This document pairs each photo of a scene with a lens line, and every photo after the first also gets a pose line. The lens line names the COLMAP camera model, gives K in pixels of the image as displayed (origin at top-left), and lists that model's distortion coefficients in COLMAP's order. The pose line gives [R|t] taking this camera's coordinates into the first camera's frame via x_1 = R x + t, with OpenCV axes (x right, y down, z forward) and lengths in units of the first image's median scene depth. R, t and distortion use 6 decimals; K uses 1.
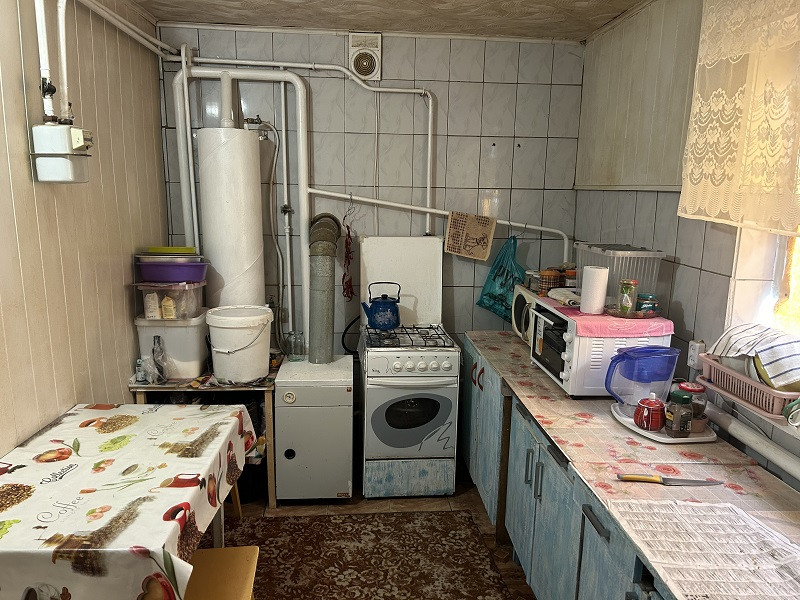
lens RADIAL K [[602.4, 0, 399.8], [0, 602.4, 305.6], [0, 0, 1]] dist [0.063336, -0.069022]
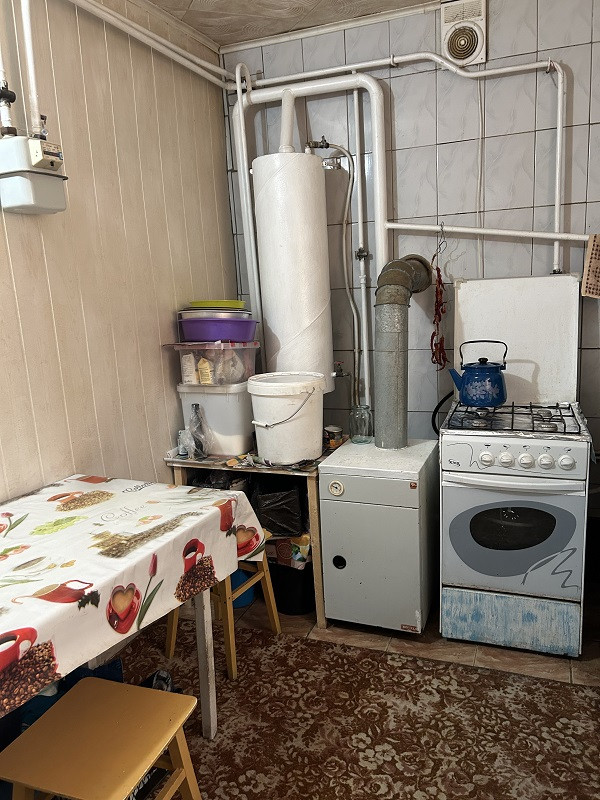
lens RADIAL K [[602.4, 0, 305.2], [0, 602.4, 396.2], [0, 0, 1]] dist [0.063336, -0.069022]
pose [[0.897594, 0.018274, -0.440444, 0.115911], [-0.019270, 0.999812, 0.002211, 0.033048], [0.440401, 0.006503, 0.897777, 0.287948]]
